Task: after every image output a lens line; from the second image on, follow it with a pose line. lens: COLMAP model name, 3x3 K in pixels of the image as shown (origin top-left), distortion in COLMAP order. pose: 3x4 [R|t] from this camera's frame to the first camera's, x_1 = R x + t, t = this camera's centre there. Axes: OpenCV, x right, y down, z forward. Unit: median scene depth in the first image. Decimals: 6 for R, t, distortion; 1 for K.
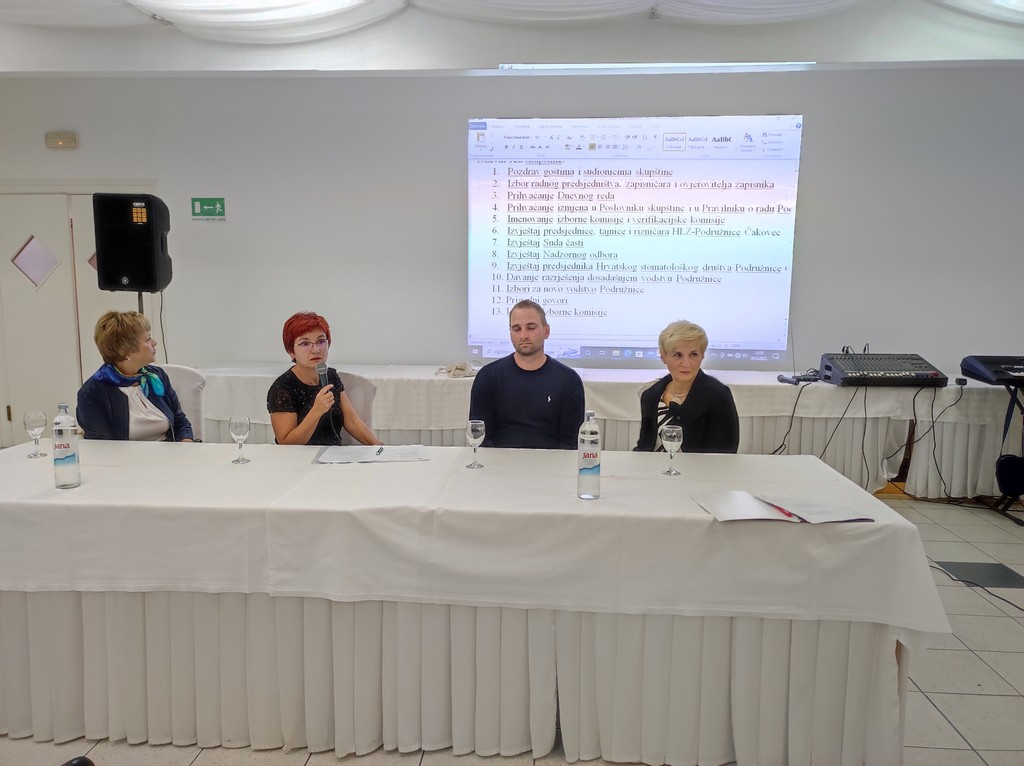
lens RADIAL K [[748.0, 0, 512.0], [0, 748.0, 383.0], [0, 0, 1]] dist [0.046463, -0.045849]
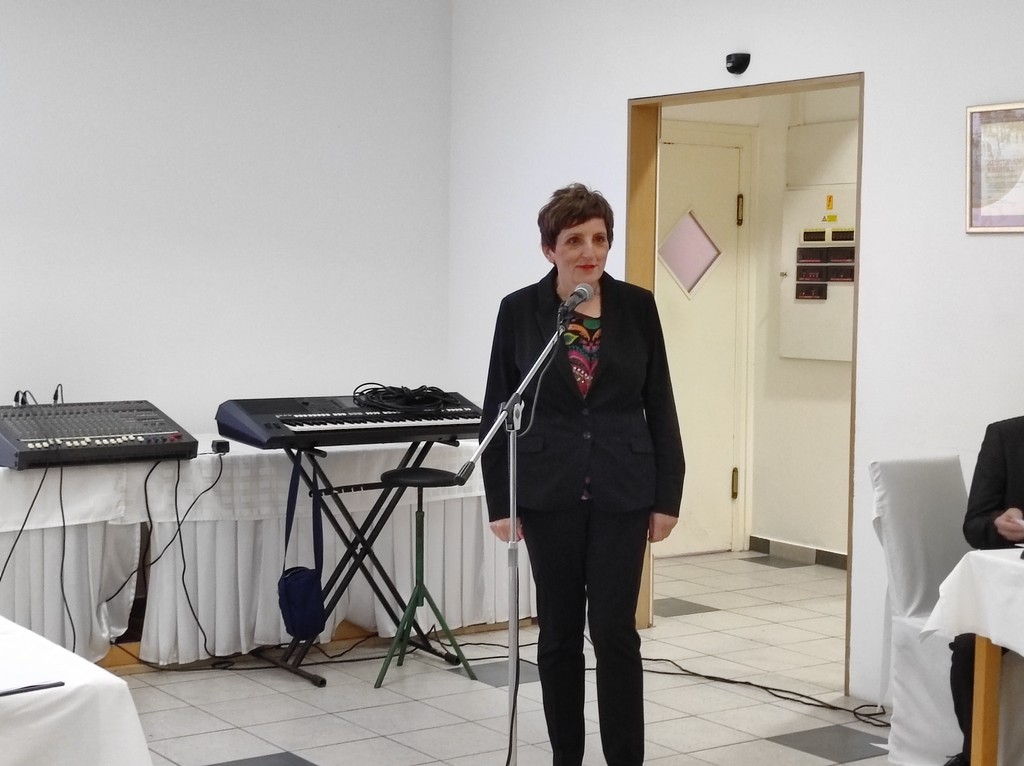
lens RADIAL K [[1750.3, 0, 512.0], [0, 1750.3, 383.0], [0, 0, 1]] dist [0.190762, -1.122819]
pose [[0.777396, -0.034727, 0.628052, -0.054764], [0.066988, 0.997367, -0.027770, 0.001660], [-0.625434, 0.063660, 0.777675, -0.153449]]
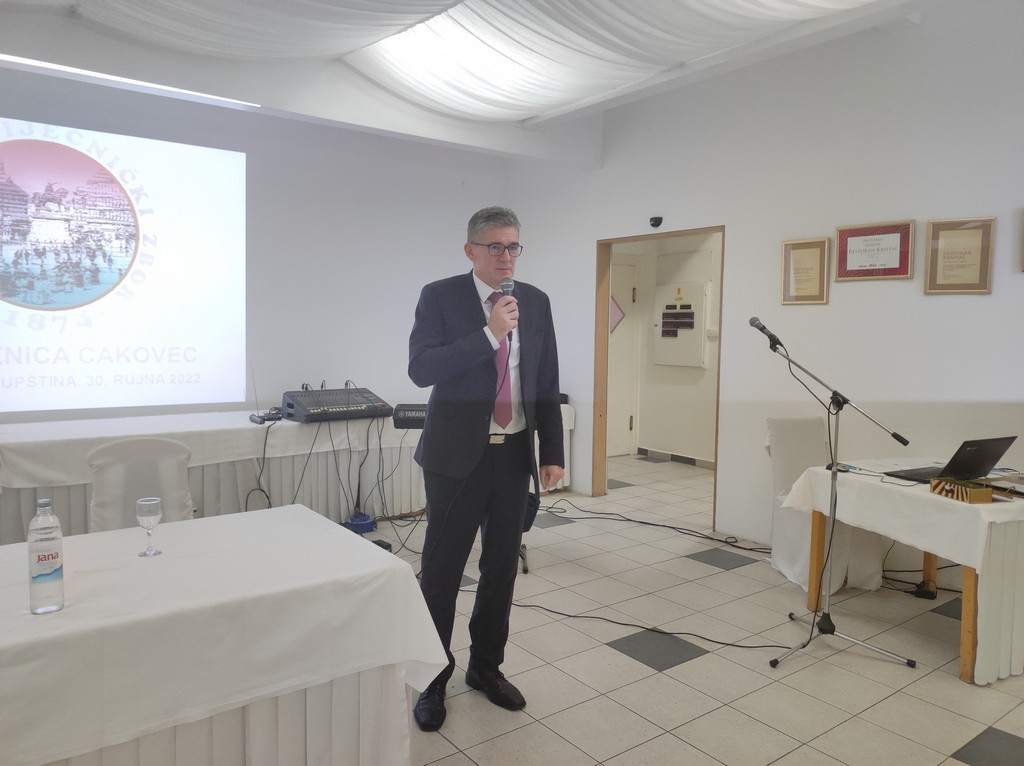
lens RADIAL K [[748.0, 0, 512.0], [0, 748.0, 383.0], [0, 0, 1]] dist [0.046463, -0.045849]
pose [[0.754467, -0.046798, 0.654667, -0.017844], [0.071053, 0.997416, -0.010586, -0.019723], [-0.652480, 0.054502, 0.755843, 0.039178]]
